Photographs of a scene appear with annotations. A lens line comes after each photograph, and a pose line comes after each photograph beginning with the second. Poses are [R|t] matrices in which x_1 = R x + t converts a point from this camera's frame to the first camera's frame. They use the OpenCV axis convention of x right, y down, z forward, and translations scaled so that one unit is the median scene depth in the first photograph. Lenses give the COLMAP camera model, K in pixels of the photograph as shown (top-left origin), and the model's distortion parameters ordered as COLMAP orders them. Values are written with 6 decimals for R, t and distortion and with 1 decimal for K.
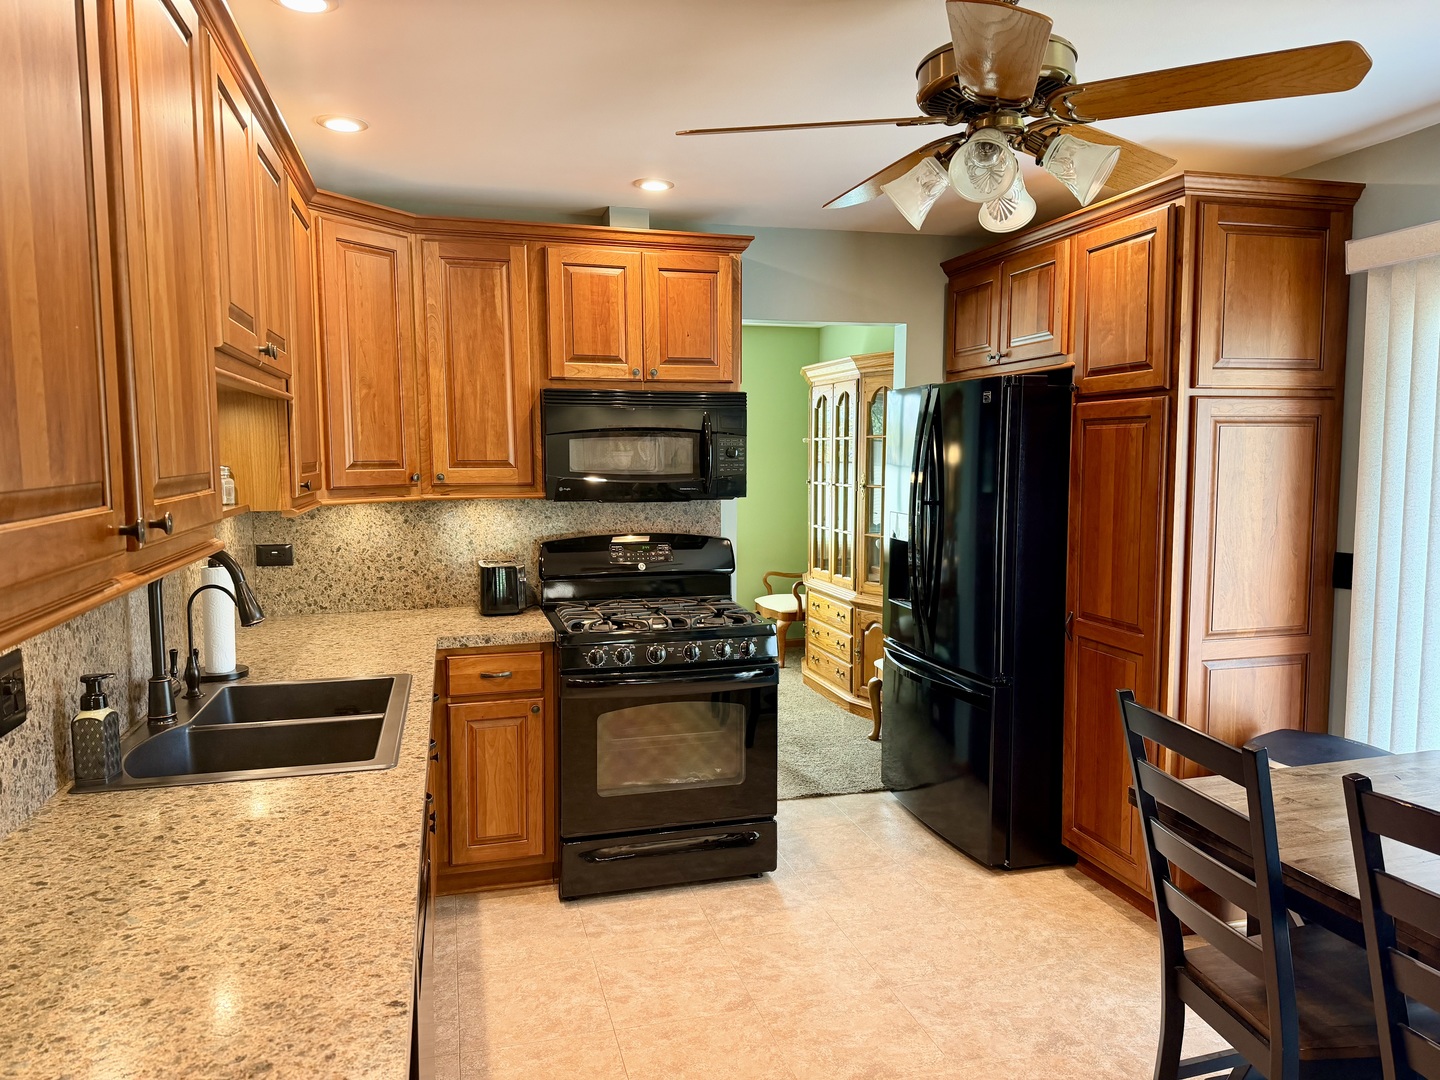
lens RADIAL K [[1002.8, 0, 733.1], [0, 1002.8, 545.4], [0, 0, 1]] dist [0.077956, -0.092734]
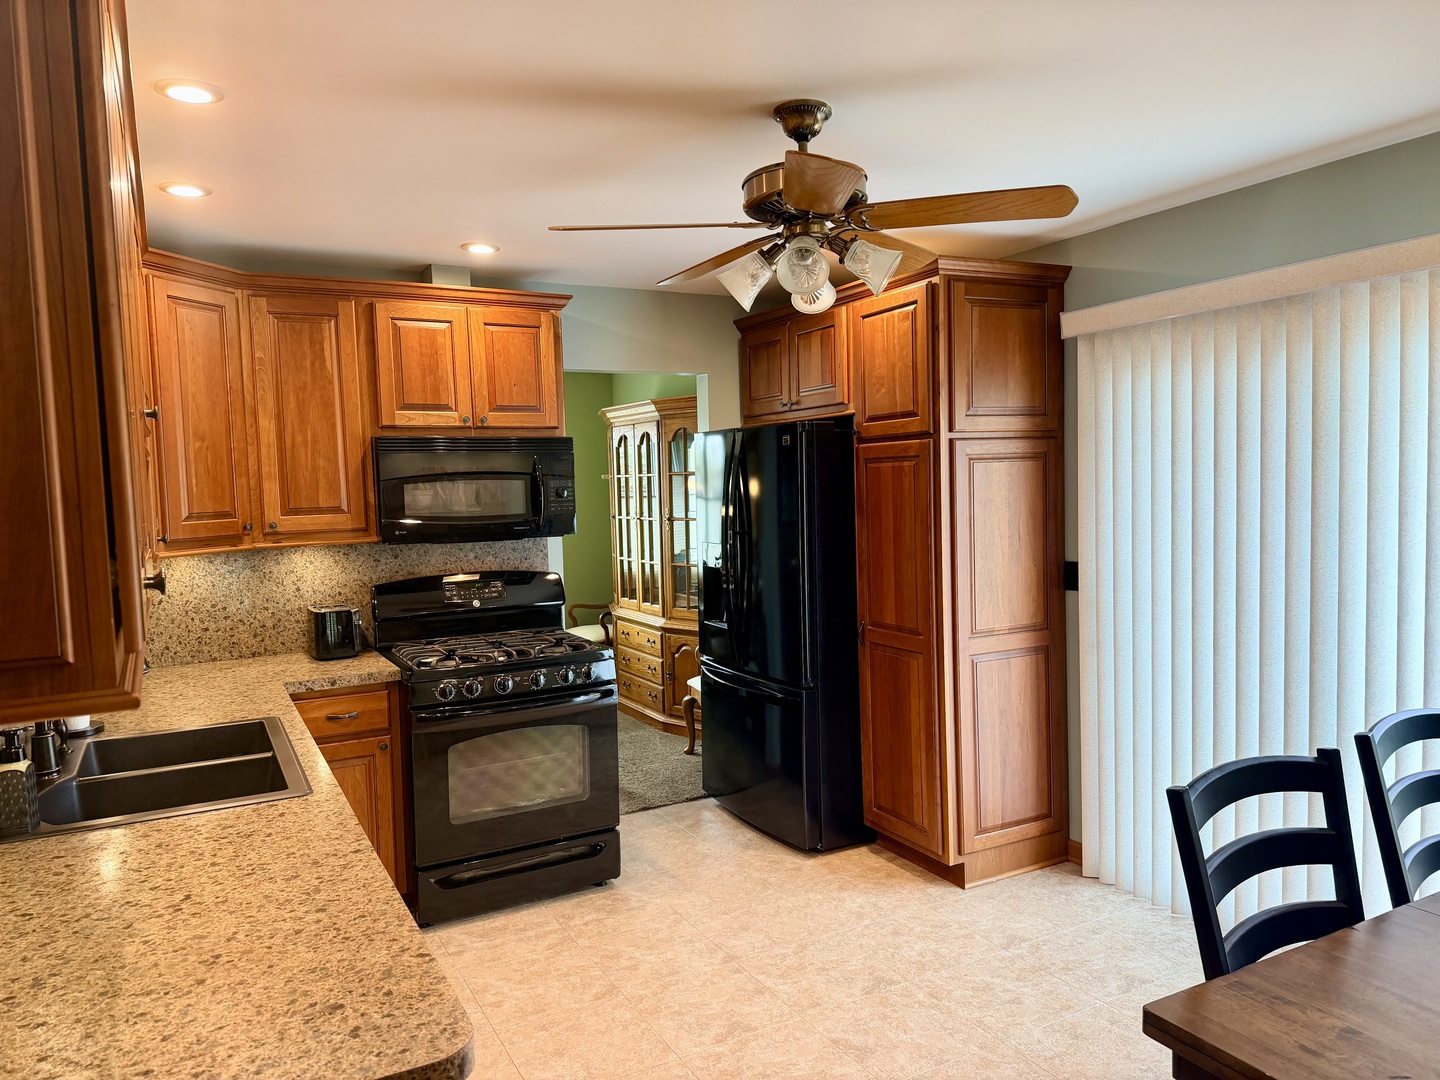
lens RADIAL K [[1002.8, 0, 734.6], [0, 1002.8, 546.8], [0, 0, 1]] dist [0.077956, -0.092734]
pose [[0.973223, -0.039987, 0.226359, -0.072391], [0.046713, 0.998609, -0.024437, 0.000387], [-0.225067, 0.034357, 0.973737, -0.101471]]
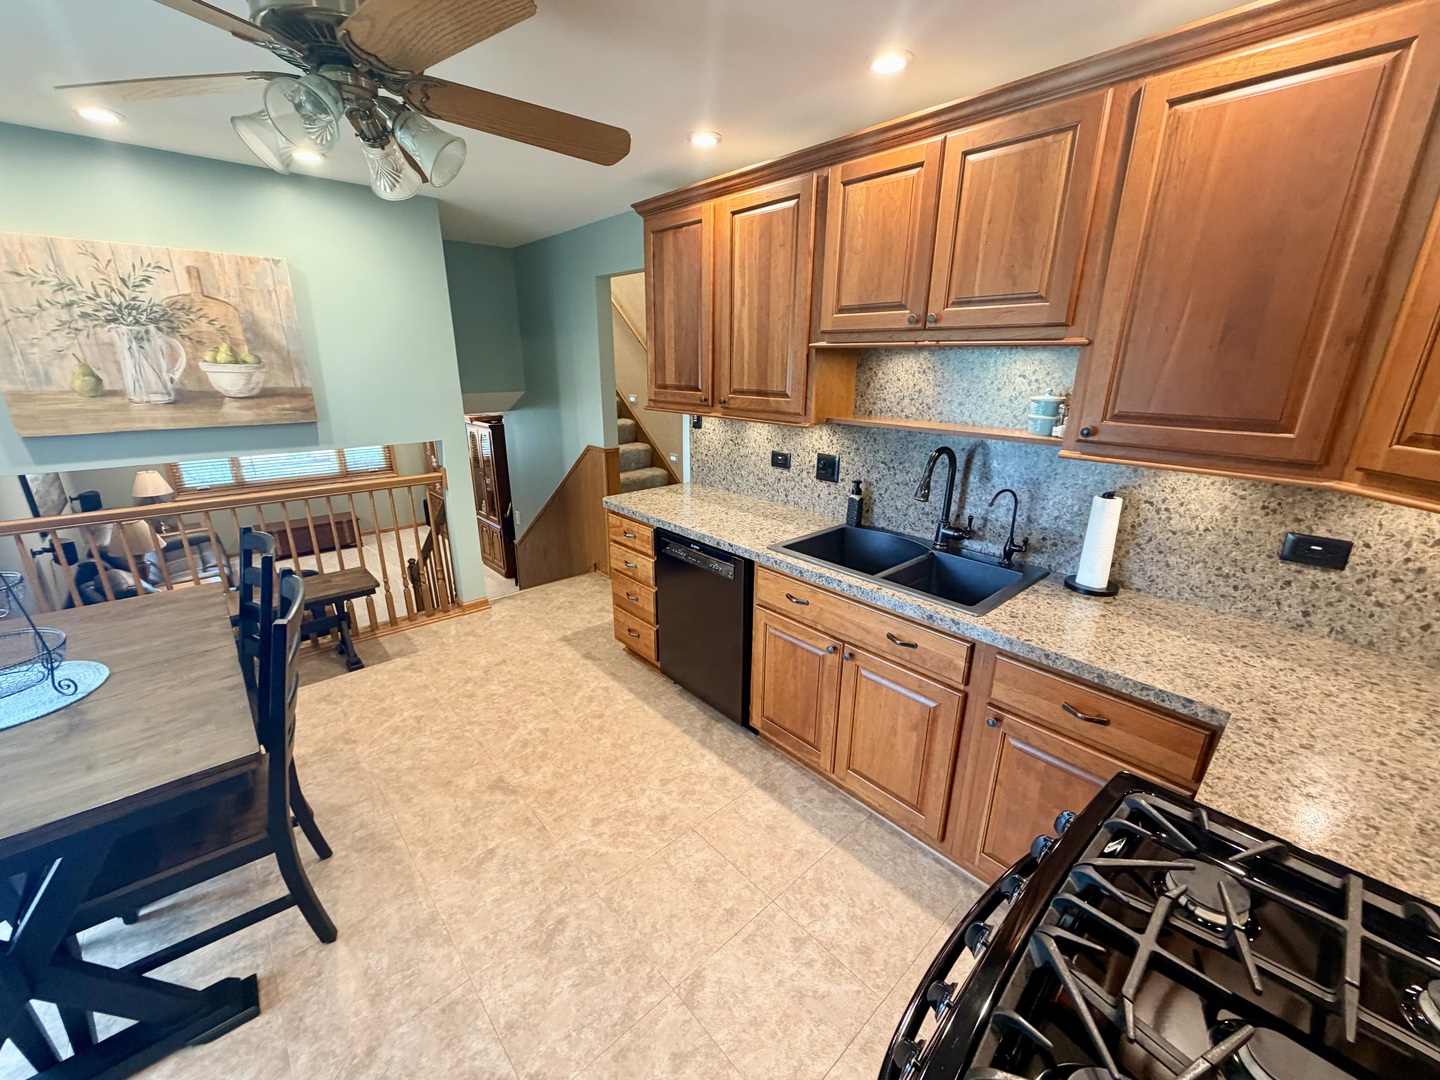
lens RADIAL K [[575.7, 0, 717.2], [0, 575.7, 544.7], [0, 0, 1]] dist [0.000512, 0.000082]
pose [[-0.894206, 0.131629, -0.427867, 0.136401], [-0.049171, 0.921129, 0.386140, -0.125630], [0.444948, 0.366327, -0.817206, 1.068757]]
